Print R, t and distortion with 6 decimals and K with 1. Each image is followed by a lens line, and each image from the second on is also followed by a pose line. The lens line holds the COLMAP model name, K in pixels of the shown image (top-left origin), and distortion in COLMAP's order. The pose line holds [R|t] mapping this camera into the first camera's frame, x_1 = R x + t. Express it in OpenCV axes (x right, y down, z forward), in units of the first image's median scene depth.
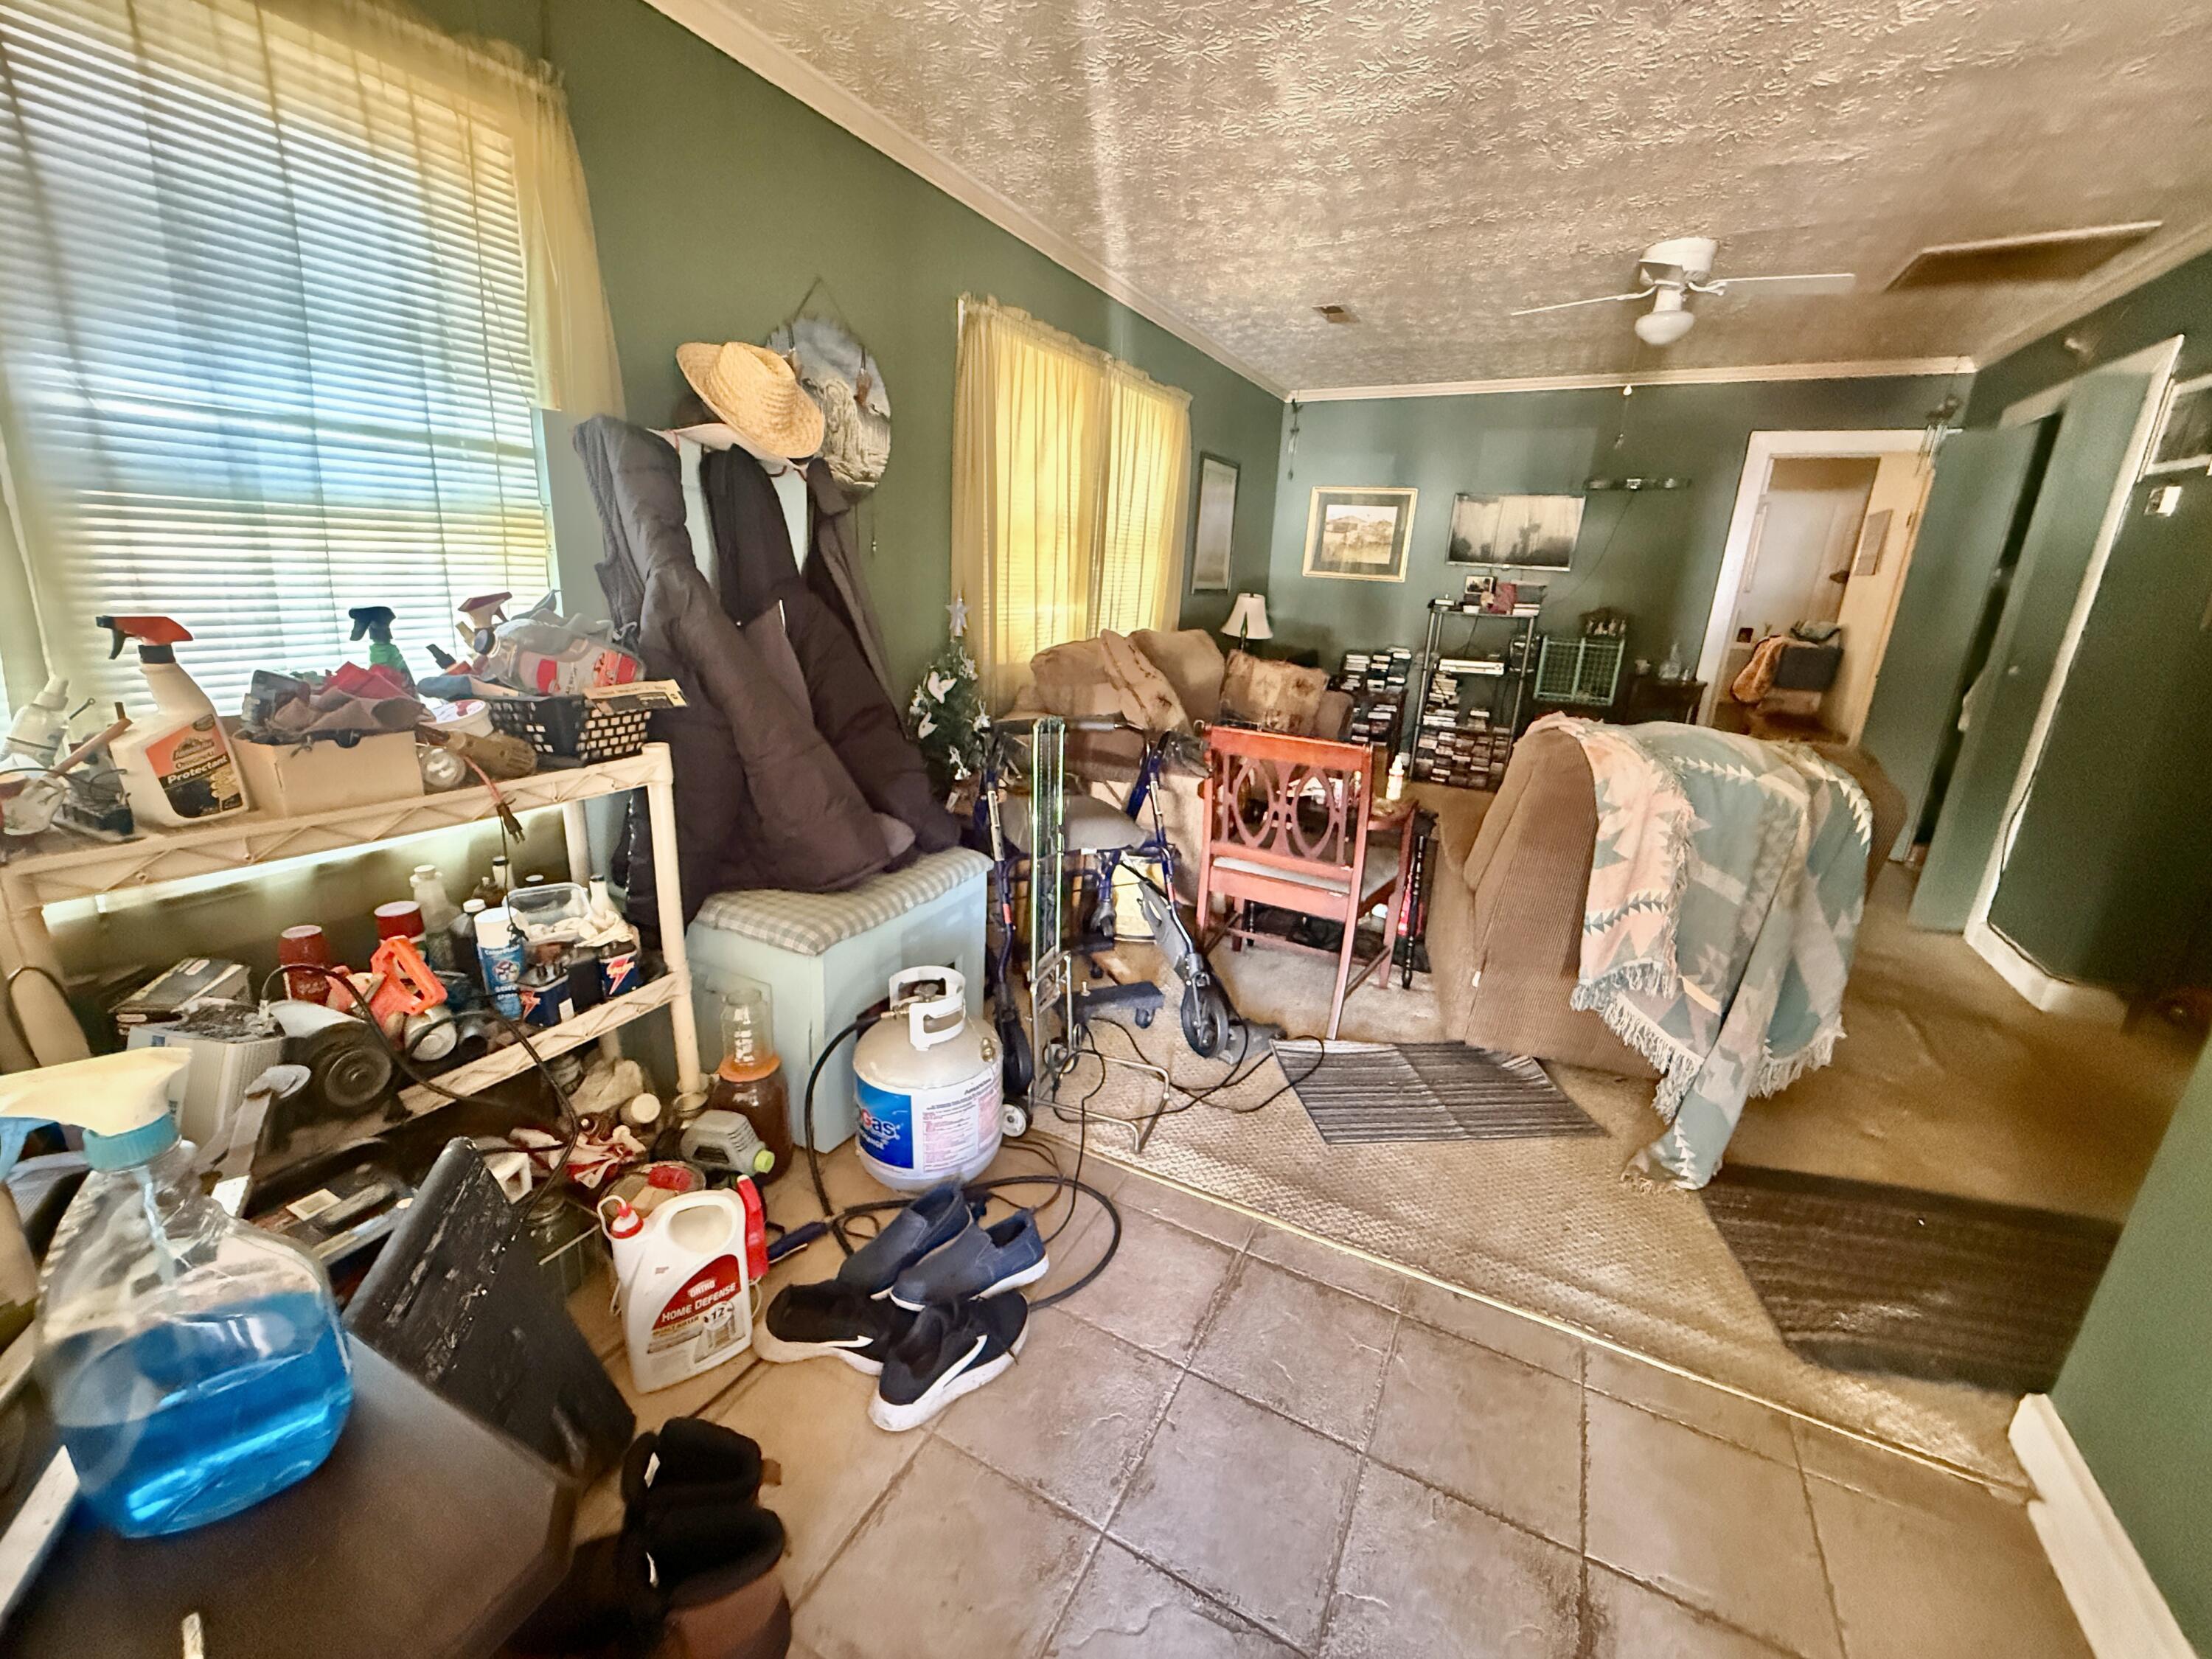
lens RADIAL K [[882.9, 0, 1104.4], [0, 882.9, 825.4], [0, 0, 1]] dist [-0.001694, 0.000075]
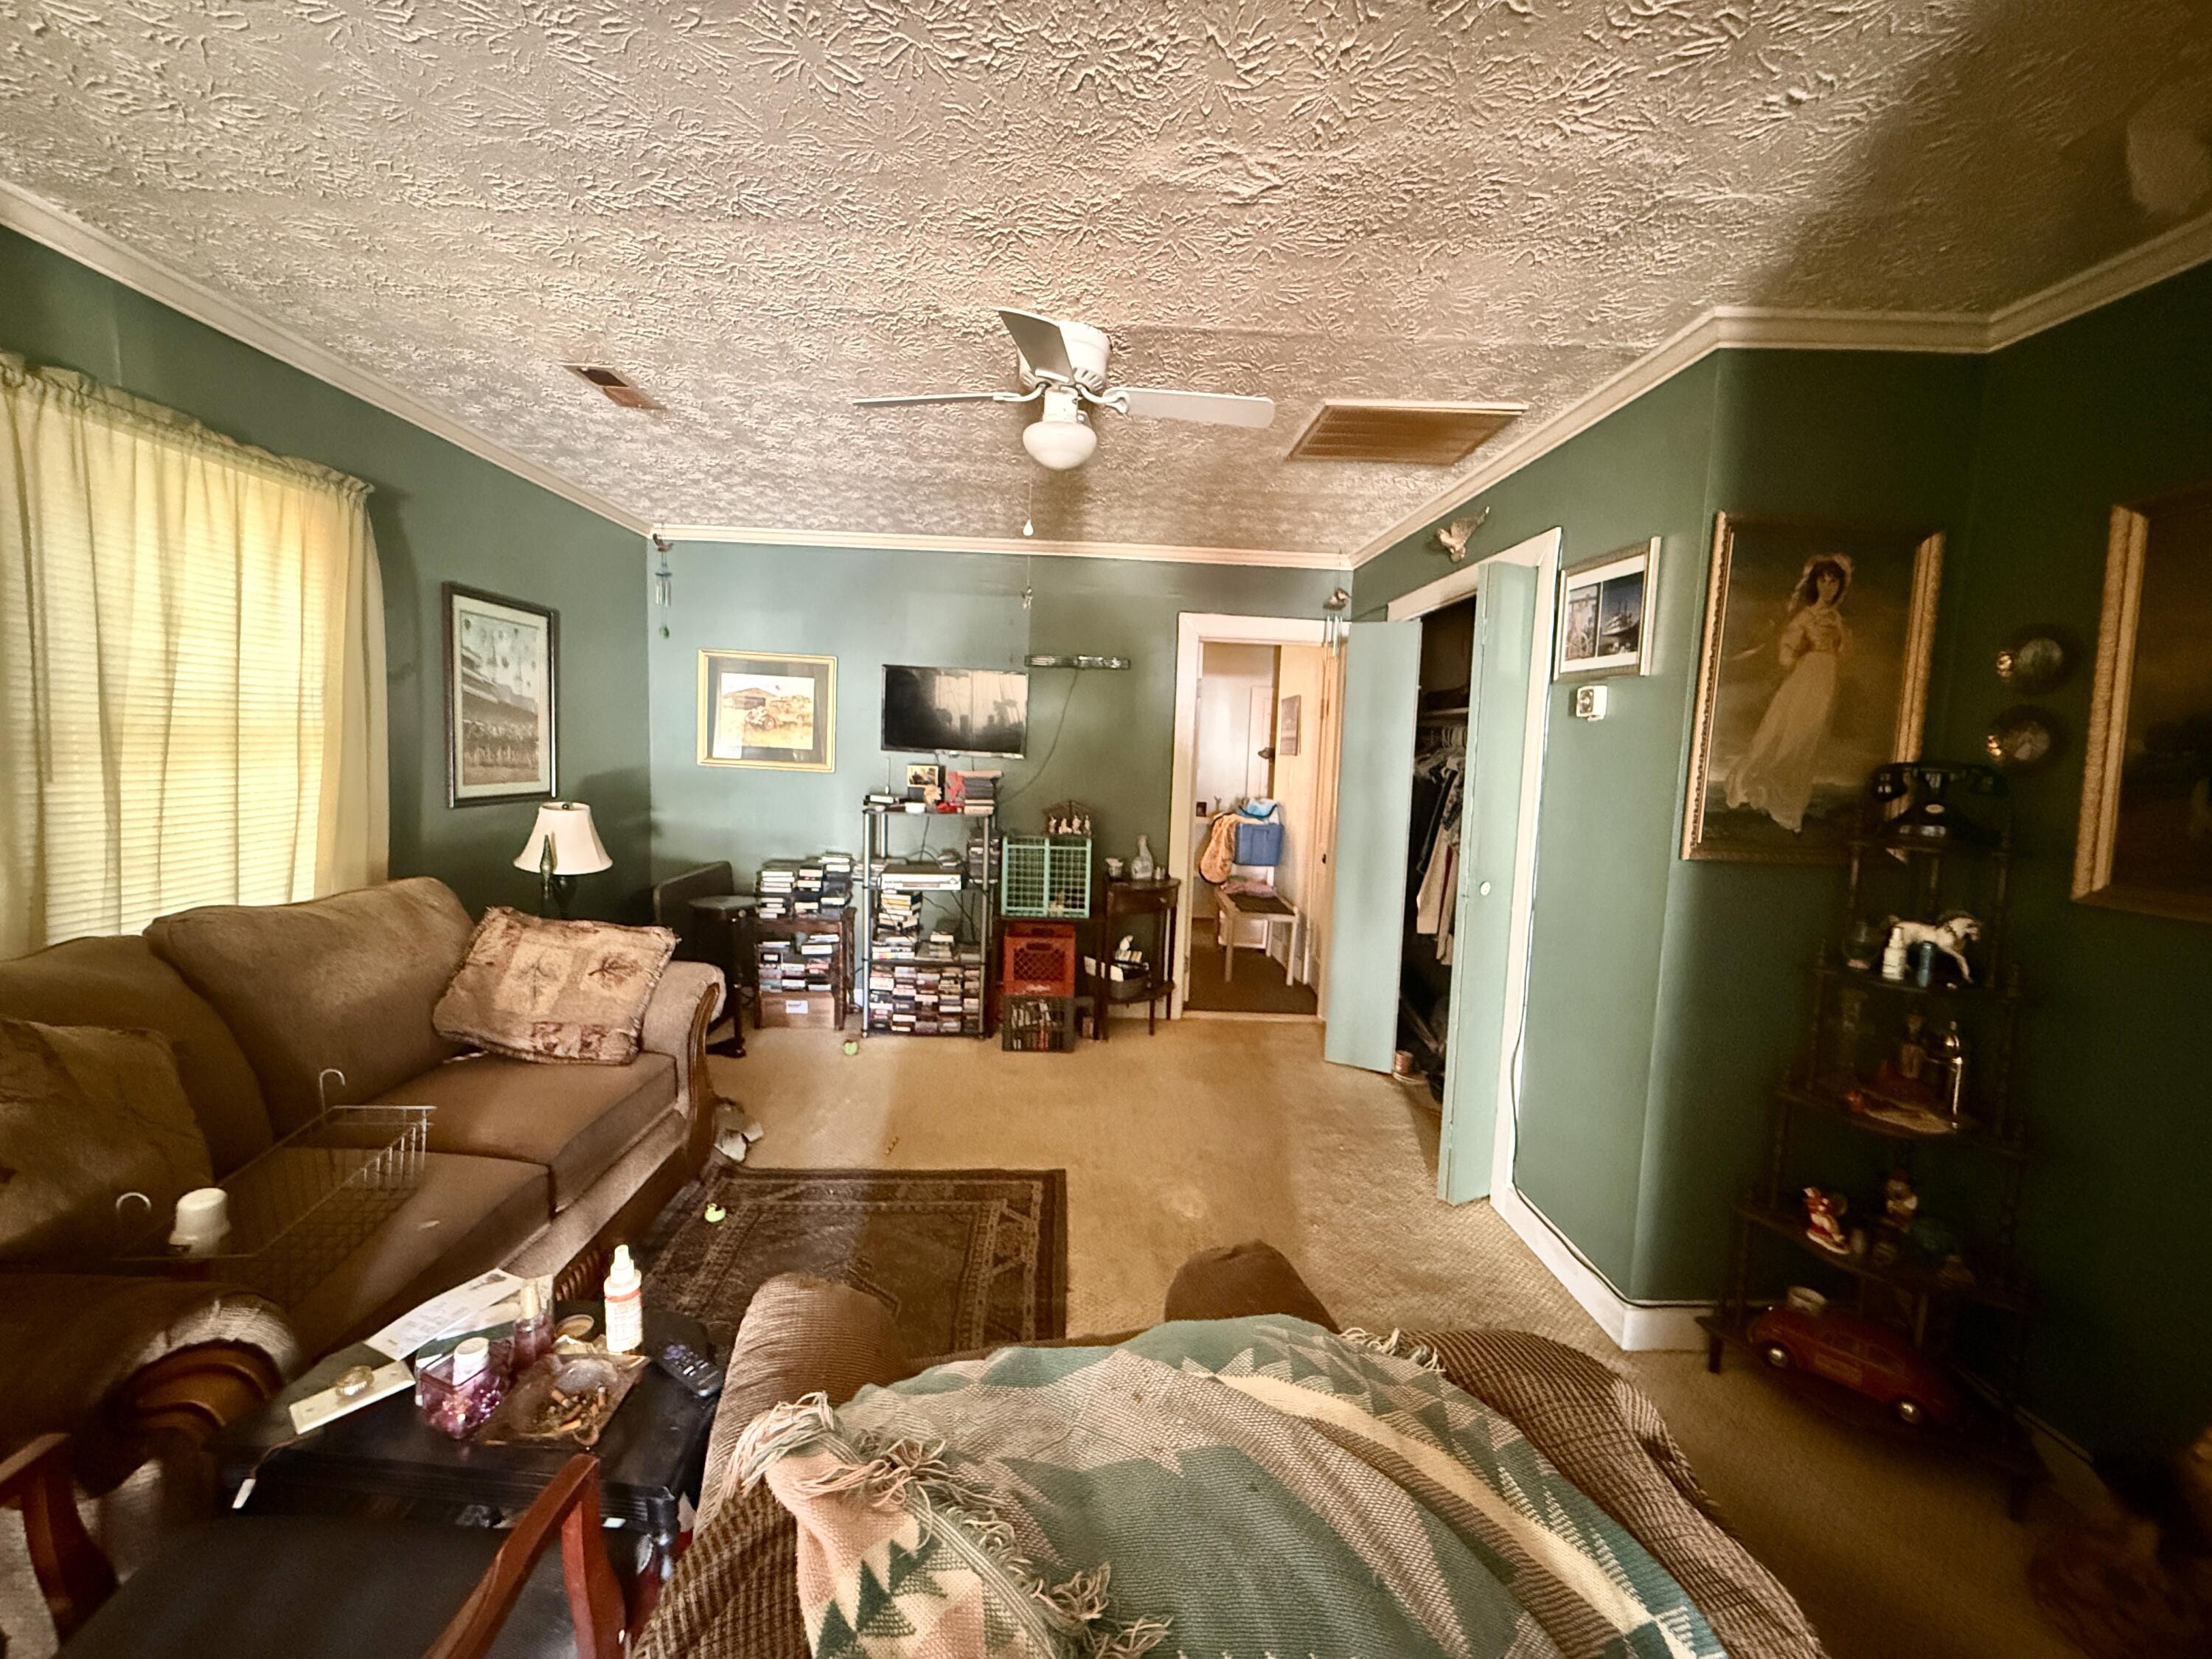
lens RADIAL K [[882.9, 0, 1110.2], [0, 882.9, 826.7], [0, 0, 1]] dist [-0.001694, 0.000075]
pose [[0.864521, -0.053306, 0.499761, 0.305633], [0.139983, 0.980551, -0.137565, -0.169820], [-0.482708, 0.188886, 0.855169, 0.444917]]
